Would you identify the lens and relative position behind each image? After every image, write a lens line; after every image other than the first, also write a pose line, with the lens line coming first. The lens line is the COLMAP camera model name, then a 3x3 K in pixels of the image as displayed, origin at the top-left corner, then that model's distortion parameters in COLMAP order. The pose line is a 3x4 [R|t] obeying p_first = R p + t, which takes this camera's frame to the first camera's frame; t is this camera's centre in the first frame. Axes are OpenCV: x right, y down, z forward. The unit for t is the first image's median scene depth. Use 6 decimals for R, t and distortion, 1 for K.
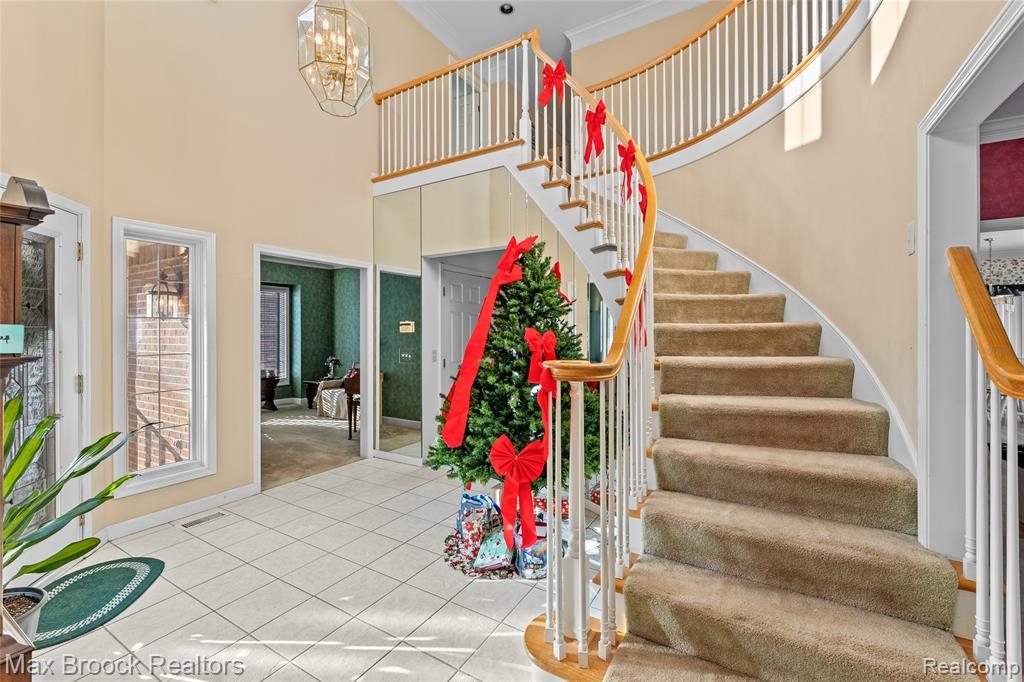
lens RADIAL K [[423.5, 0, 513.4], [0, 423.5, 336.4], [0, 0, 1]] dist [0.000668, -0.001216]
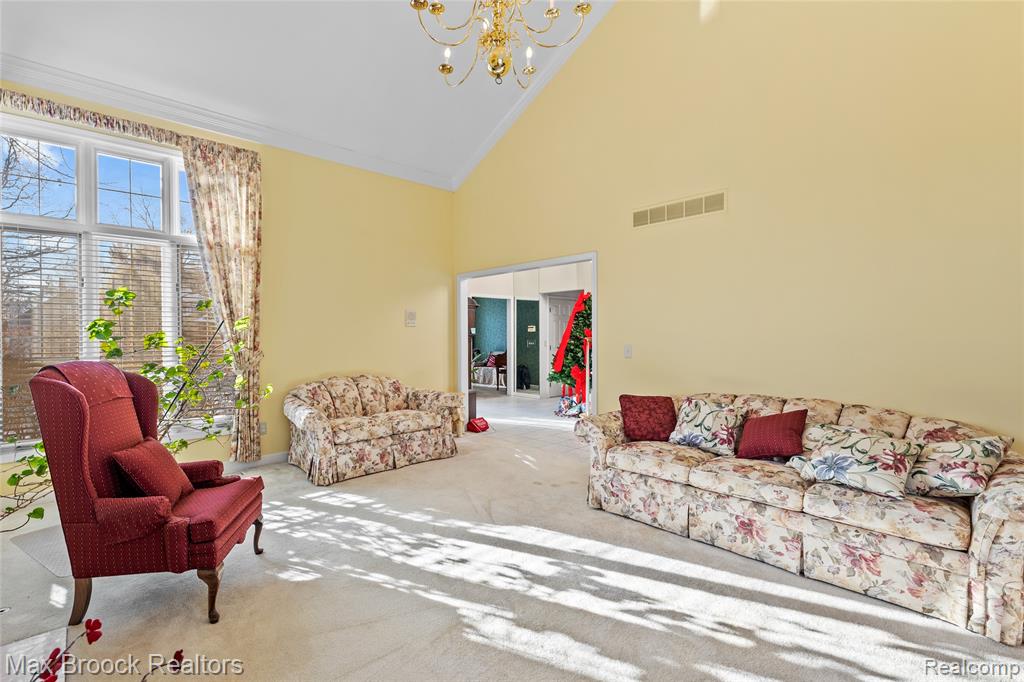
lens RADIAL K [[423.5, 0, 511.6], [0, 423.5, 340.9], [0, 0, 1]] dist [0.000668, -0.001216]
pose [[0.975039, 0.001779, -0.222029, 0.091558], [-0.000986, 0.999993, 0.003680, 0.026932], [0.222034, -0.003369, 0.975033, -0.924738]]
